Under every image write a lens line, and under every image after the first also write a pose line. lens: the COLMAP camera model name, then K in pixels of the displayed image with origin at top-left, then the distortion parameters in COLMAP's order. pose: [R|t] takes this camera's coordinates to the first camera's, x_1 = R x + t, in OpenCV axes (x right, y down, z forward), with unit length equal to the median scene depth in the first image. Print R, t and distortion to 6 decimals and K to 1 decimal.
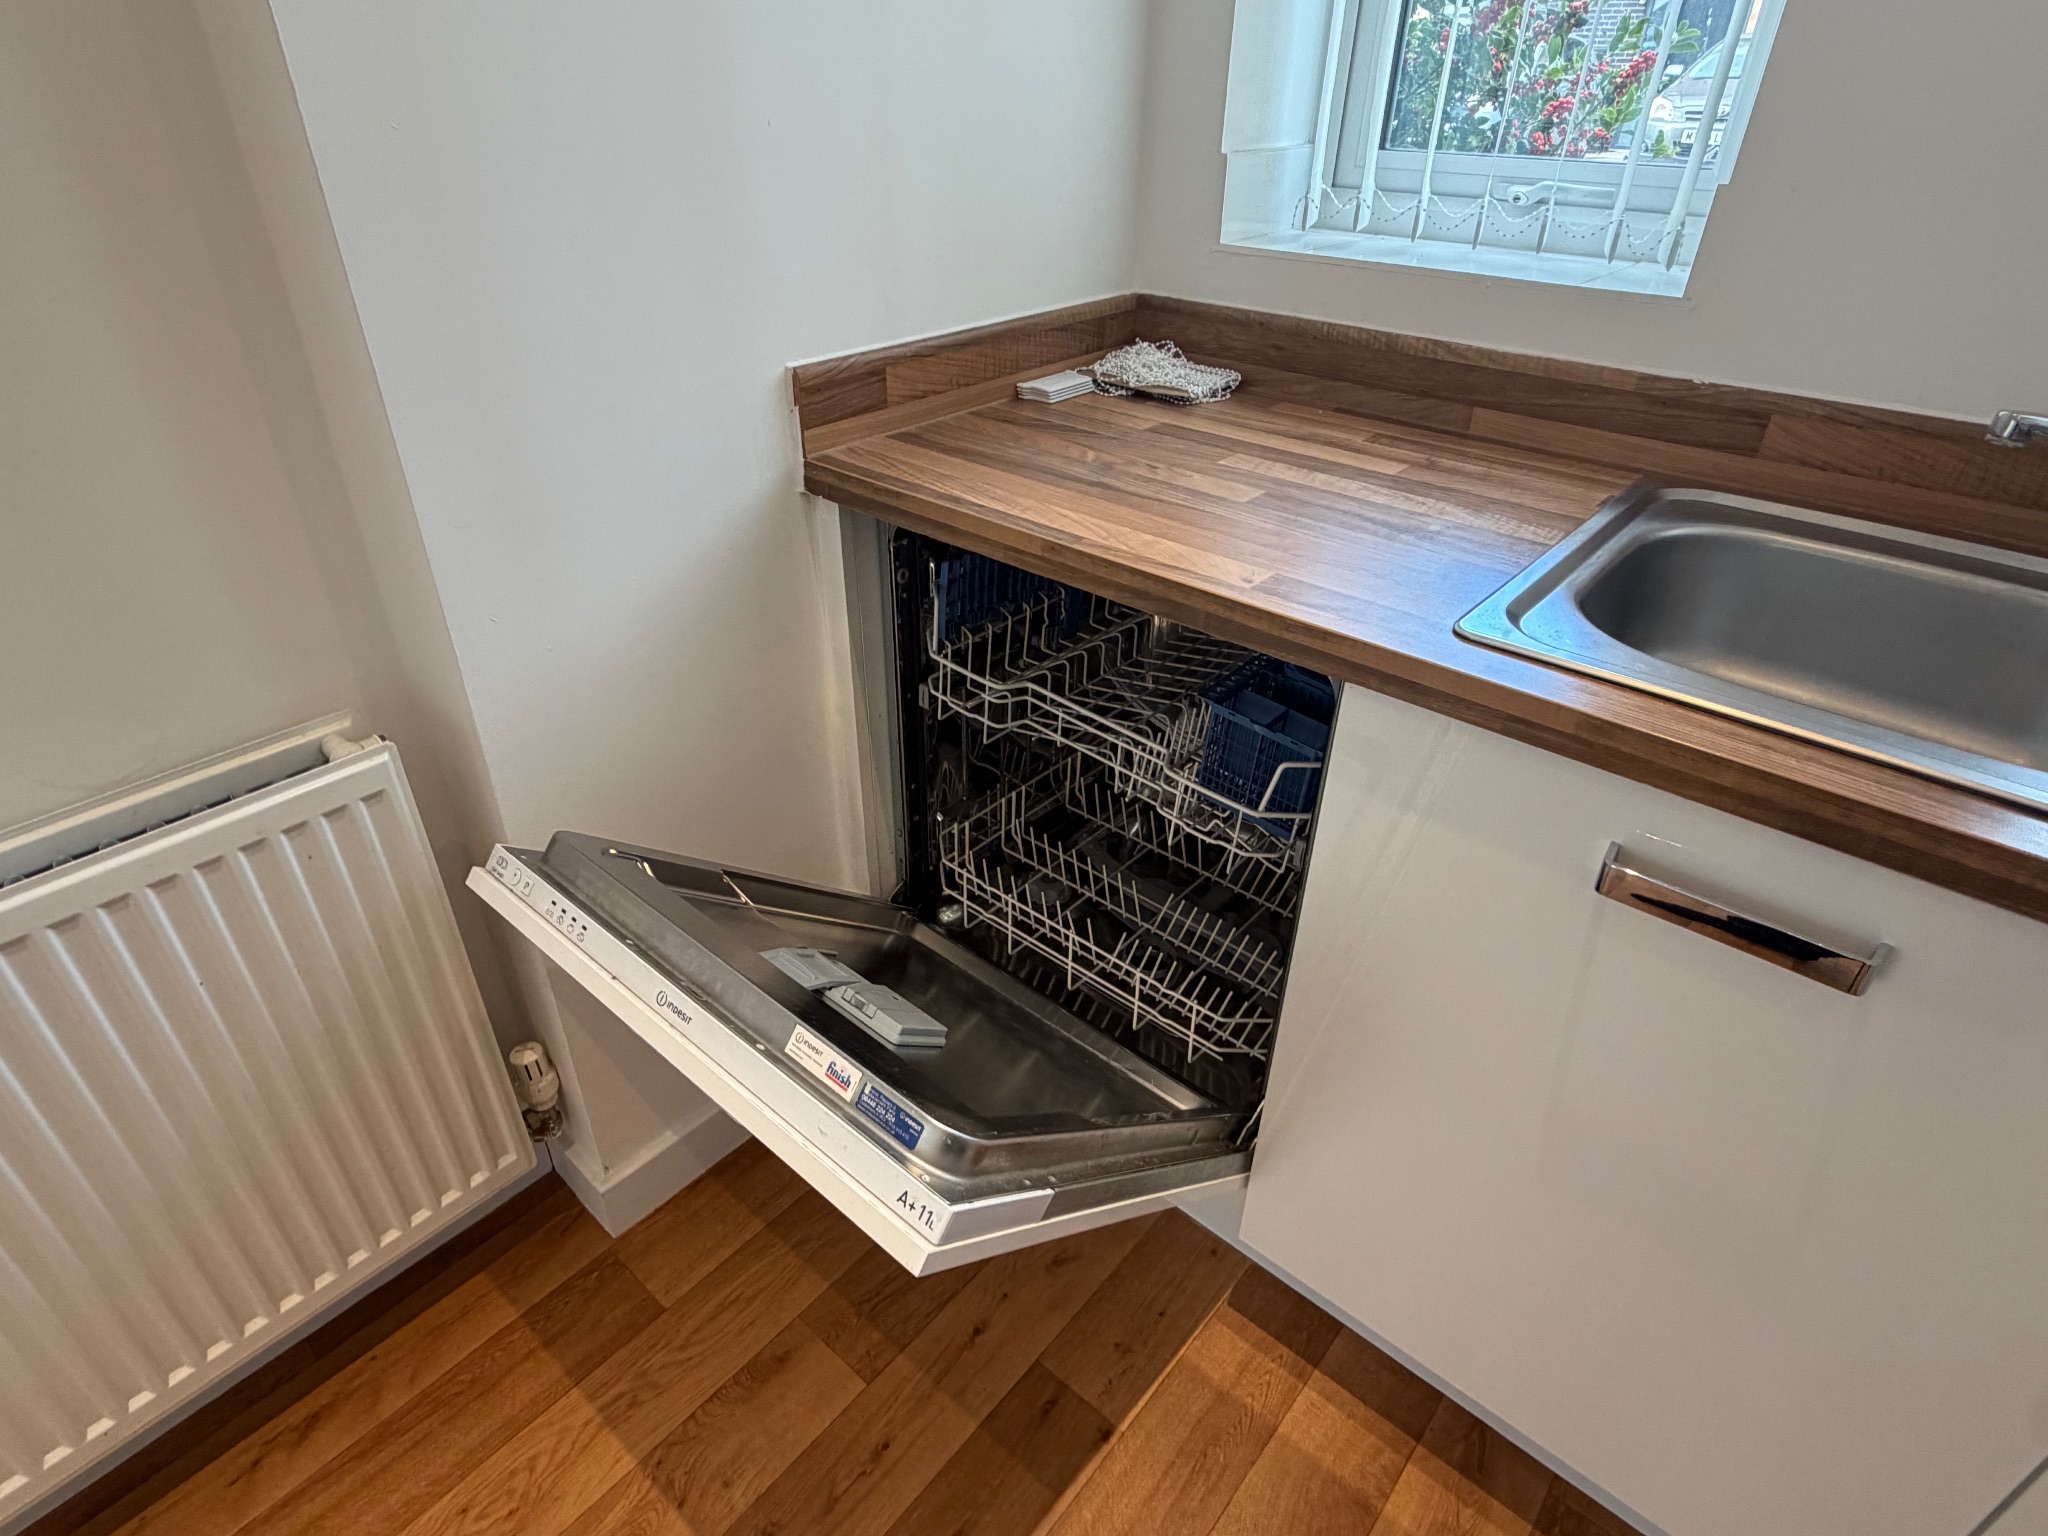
lens RADIAL K [[1117.0, 0, 1024.0], [0, 1117.0, 768.0], [0, 0, 1]] dist [-0.000379, -0.000538]
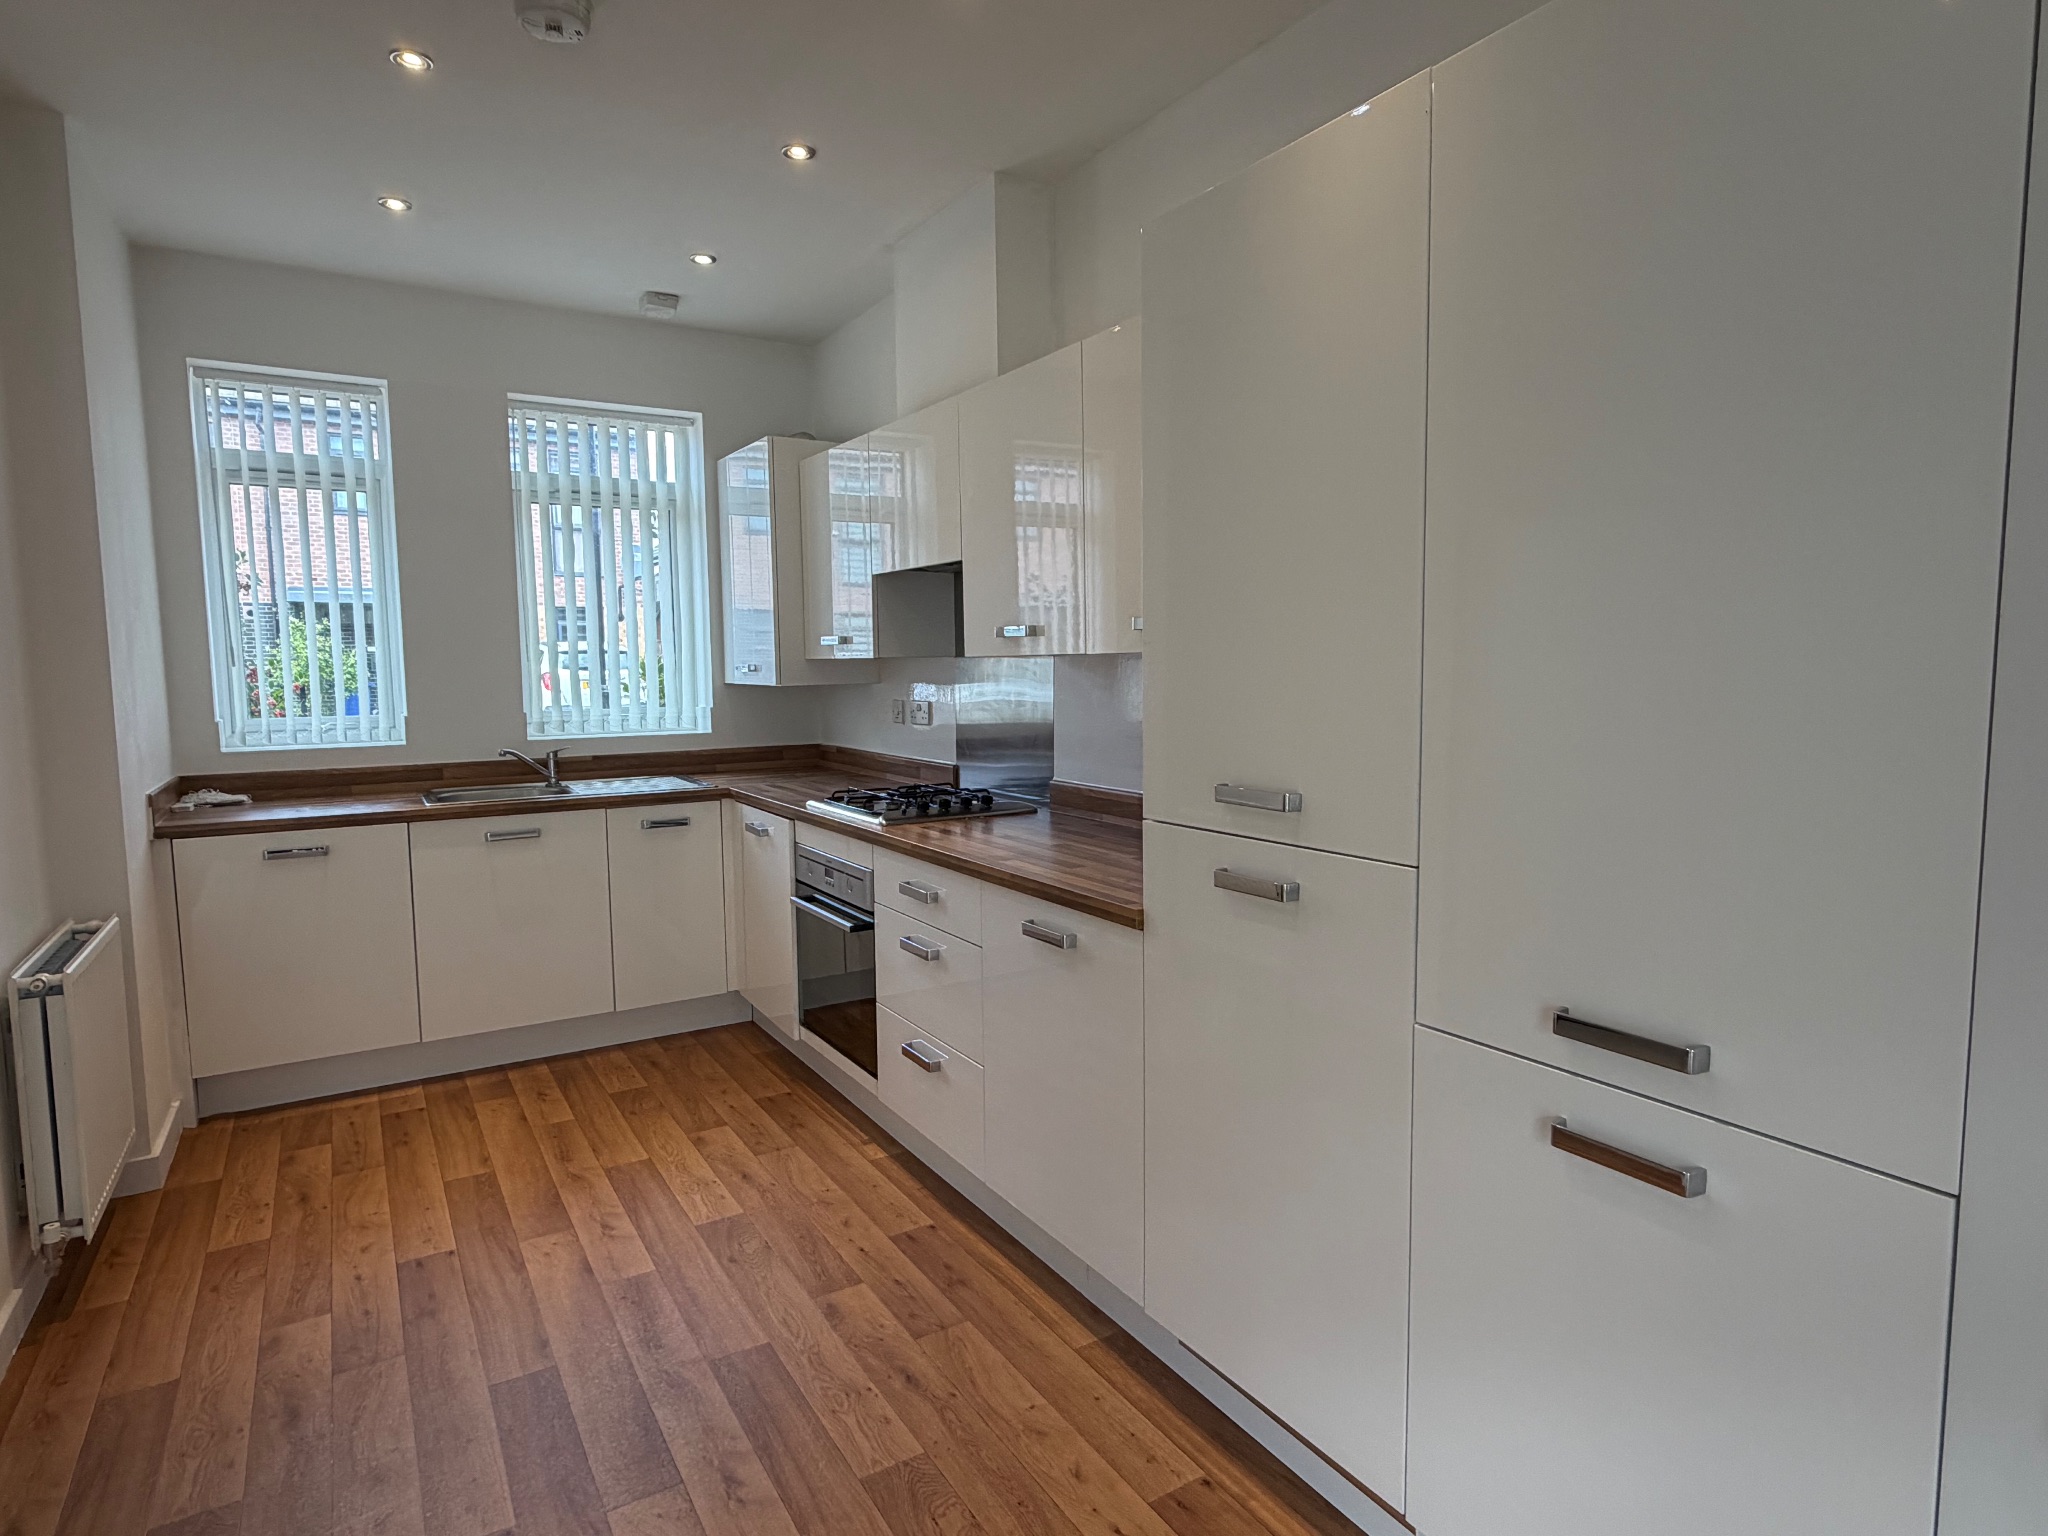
lens RADIAL K [[1117.0, 0, 1024.0], [0, 1117.0, 768.0], [0, 0, 1]] dist [-0.000379, -0.000538]
pose [[0.296827, -0.101294, 0.949544, -2.026861], [0.527740, 0.846114, -0.074711, 0.870573], [-0.795854, 0.523289, 0.304607, -1.478556]]
